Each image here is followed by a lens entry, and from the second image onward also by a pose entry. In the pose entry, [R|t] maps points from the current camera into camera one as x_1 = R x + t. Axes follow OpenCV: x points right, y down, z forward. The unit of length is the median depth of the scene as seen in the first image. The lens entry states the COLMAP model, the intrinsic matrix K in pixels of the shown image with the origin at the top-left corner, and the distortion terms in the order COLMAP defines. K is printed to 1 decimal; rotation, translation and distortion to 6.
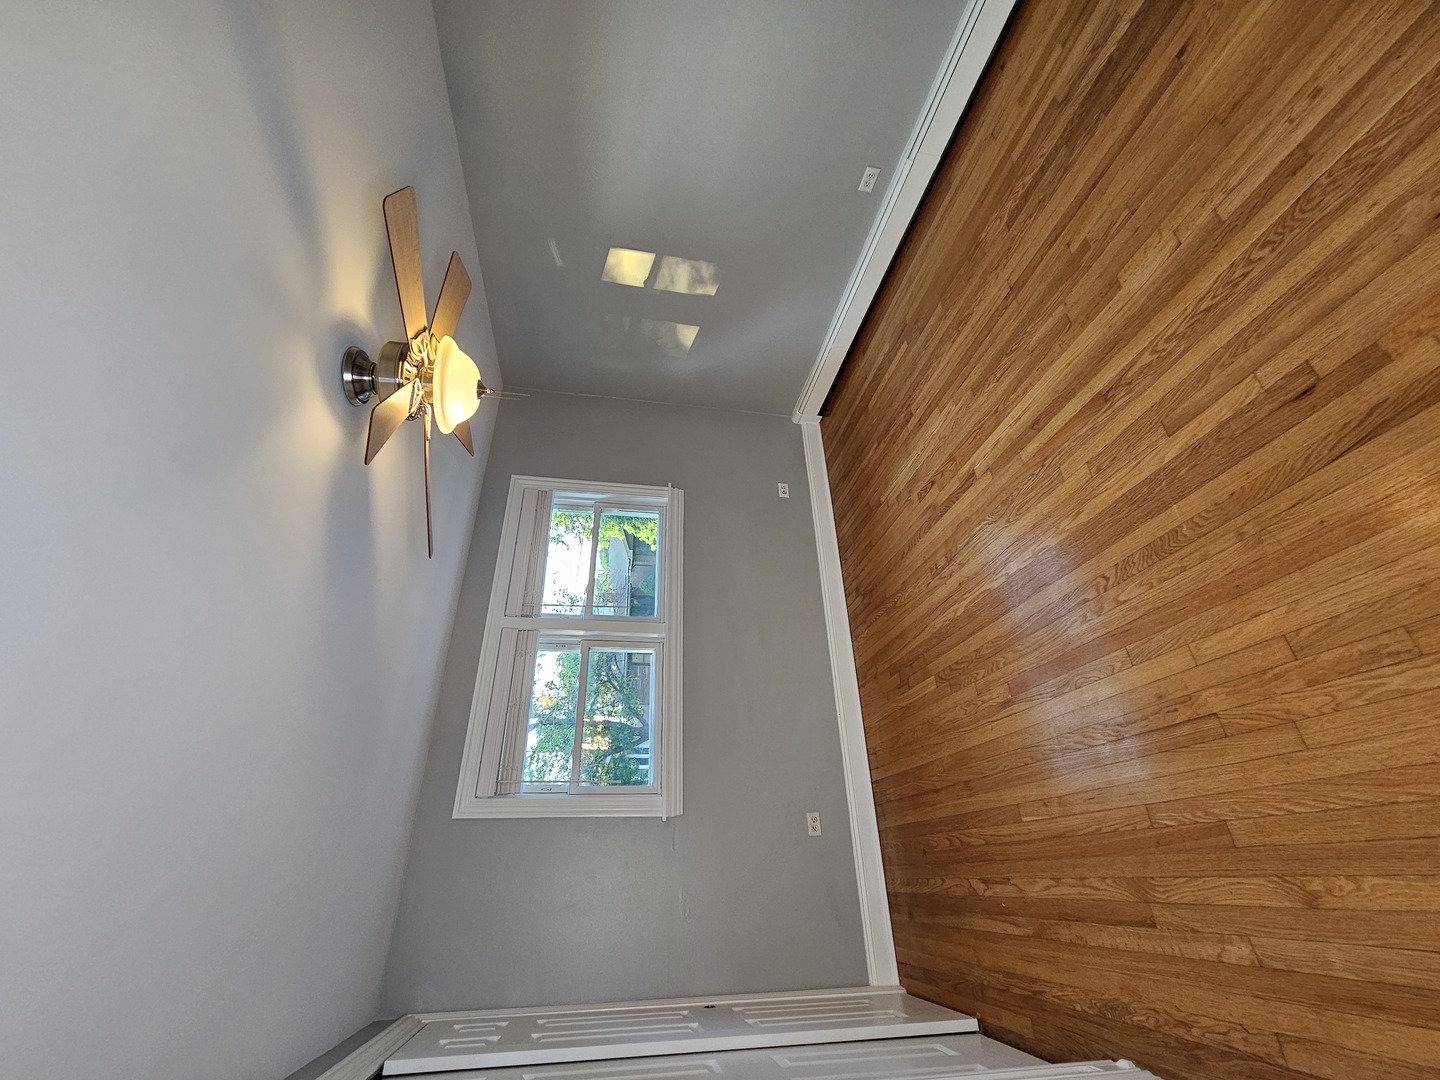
lens RADIAL K [[572.0, 0, 720.0], [0, 572.0, 540.0], [0, 0, 1]] dist [0.000600, -0.002909]
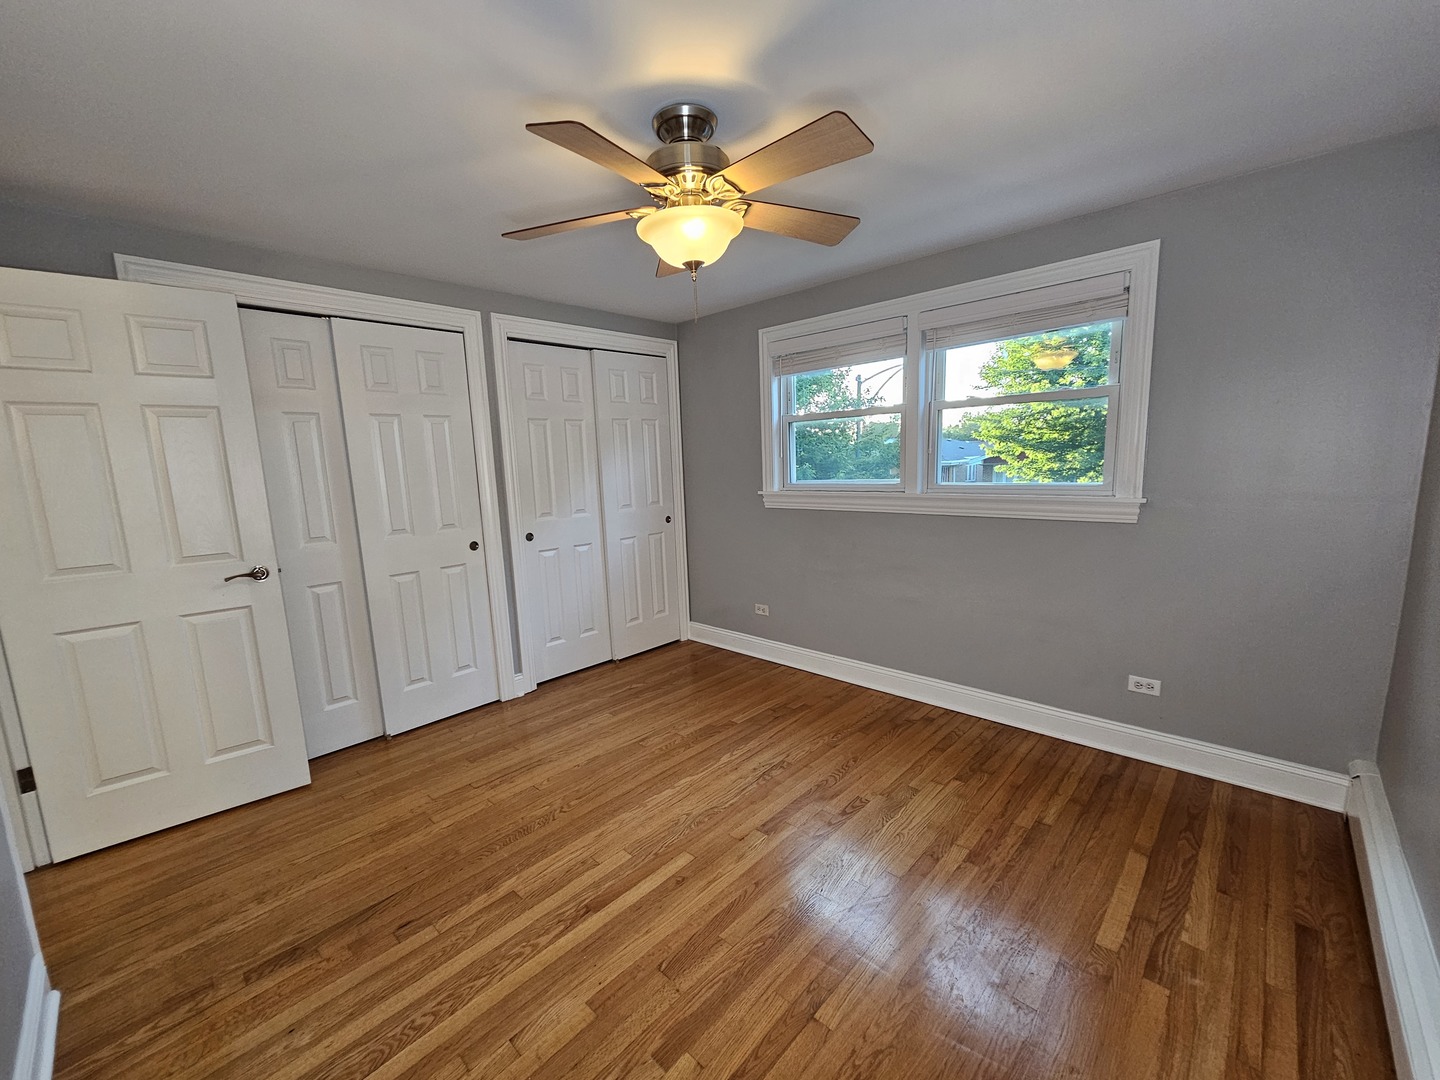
lens RADIAL K [[590.0, 0, 714.3], [0, 590.0, 549.0], [0, 0, 1]] dist [-0.009556, 0.003210]
pose [[-0.111609, 0.993118, 0.035507, -0.013295], [-0.306121, -0.068351, 0.949536, -1.491276], [0.945428, 0.095107, 0.311643, 0.990242]]
